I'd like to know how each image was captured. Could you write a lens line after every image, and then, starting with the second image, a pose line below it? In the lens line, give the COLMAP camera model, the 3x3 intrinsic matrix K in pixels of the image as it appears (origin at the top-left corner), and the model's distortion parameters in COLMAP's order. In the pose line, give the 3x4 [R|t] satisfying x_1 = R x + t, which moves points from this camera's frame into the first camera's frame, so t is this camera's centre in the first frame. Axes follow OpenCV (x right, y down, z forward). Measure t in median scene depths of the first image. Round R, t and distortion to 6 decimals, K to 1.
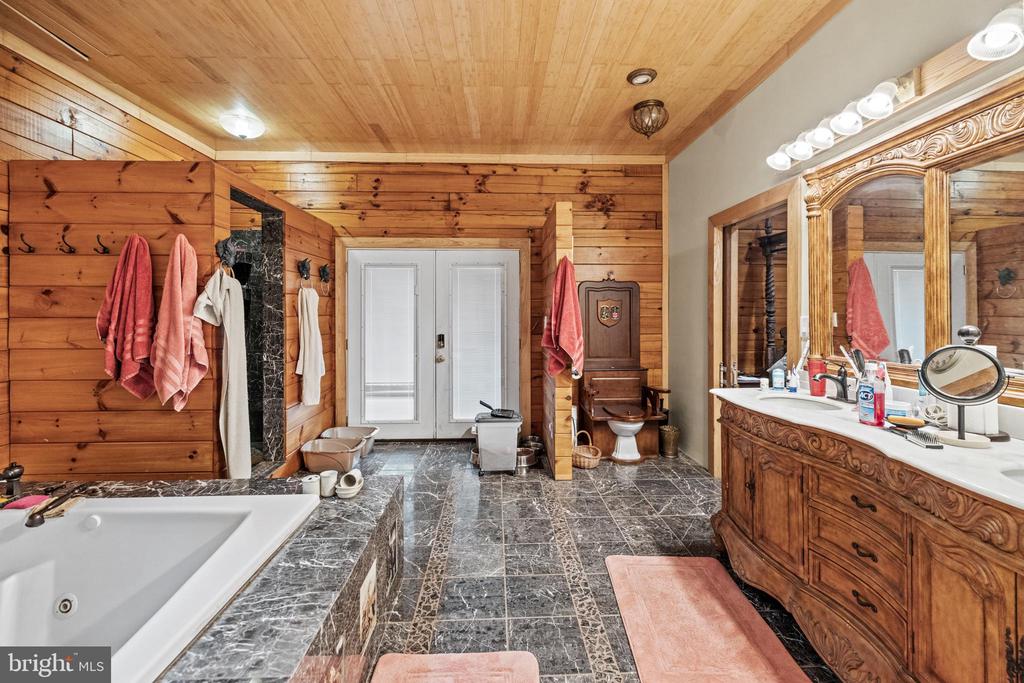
lens RADIAL K [[439.5, 0, 513.1], [0, 439.5, 315.3], [0, 0, 1]] dist [0.001553, -0.000261]
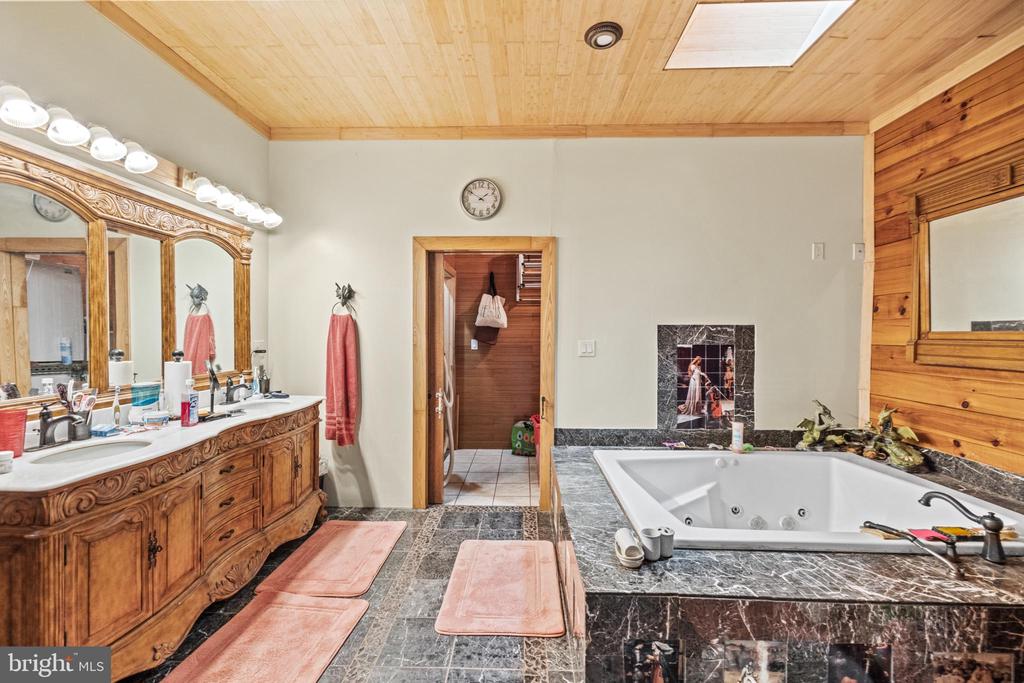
lens RADIAL K [[439.5, 0, 510.0], [0, 439.5, 334.7], [0, 0, 1]] dist [0.001553, -0.000261]
pose [[-0.997113, -0.003015, 0.075874, -0.137415], [-0.002830, 0.999993, 0.002547, -0.017900], [-0.075881, 0.002324, -0.997114, 1.231126]]
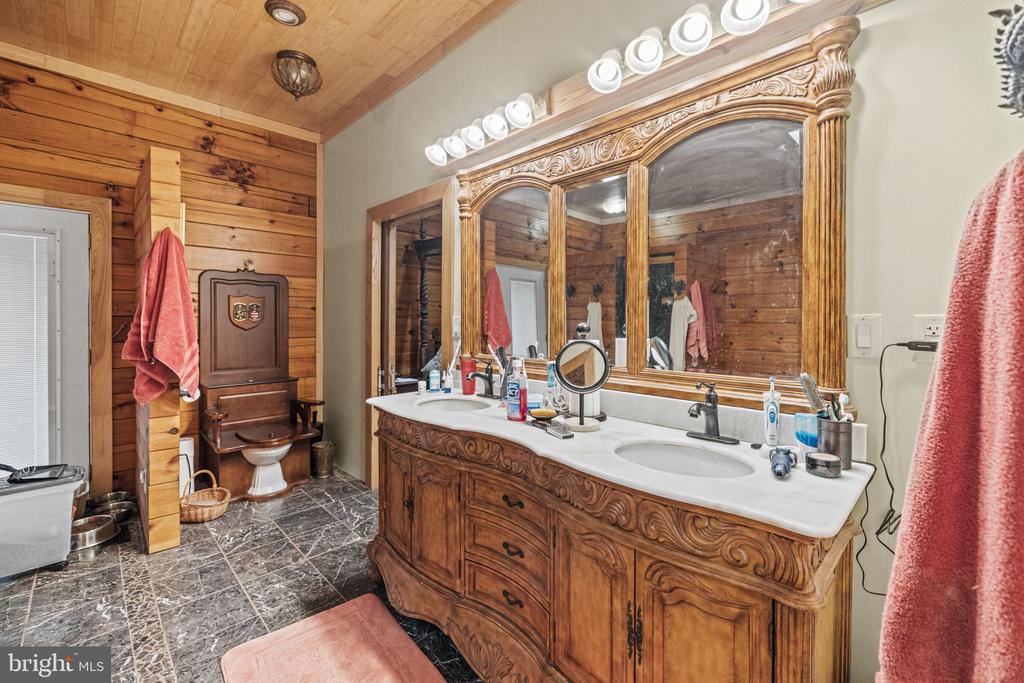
lens RADIAL K [[439.5, 0, 511.8], [0, 439.5, 322.9], [0, 0, 1]] dist [0.001553, -0.000261]
pose [[0.742771, -0.000104, 0.669546, 0.065710], [-0.005981, 0.999959, 0.006789, 0.008520], [-0.669519, -0.009047, 0.742740, 0.136093]]
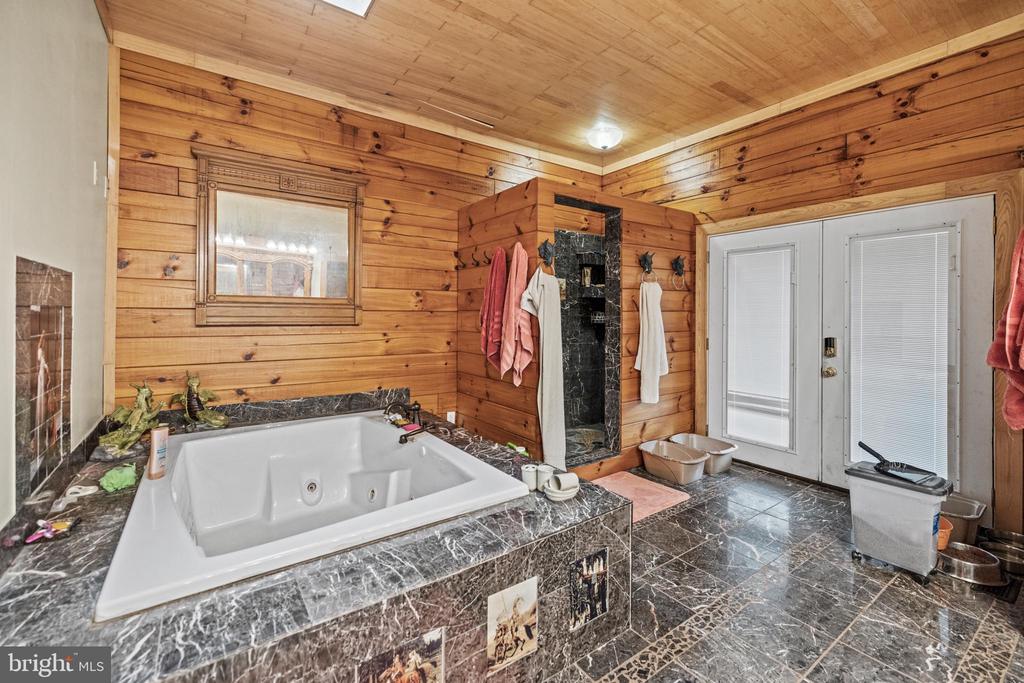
lens RADIAL K [[439.5, 0, 511.5], [0, 439.5, 314.7], [0, 0, 1]] dist [0.001553, -0.000261]
pose [[0.544283, 0.003620, -0.838894, 0.226479], [-0.007901, 0.999968, -0.000811, 0.016092], [0.838864, 0.007069, 0.544294, 0.269297]]
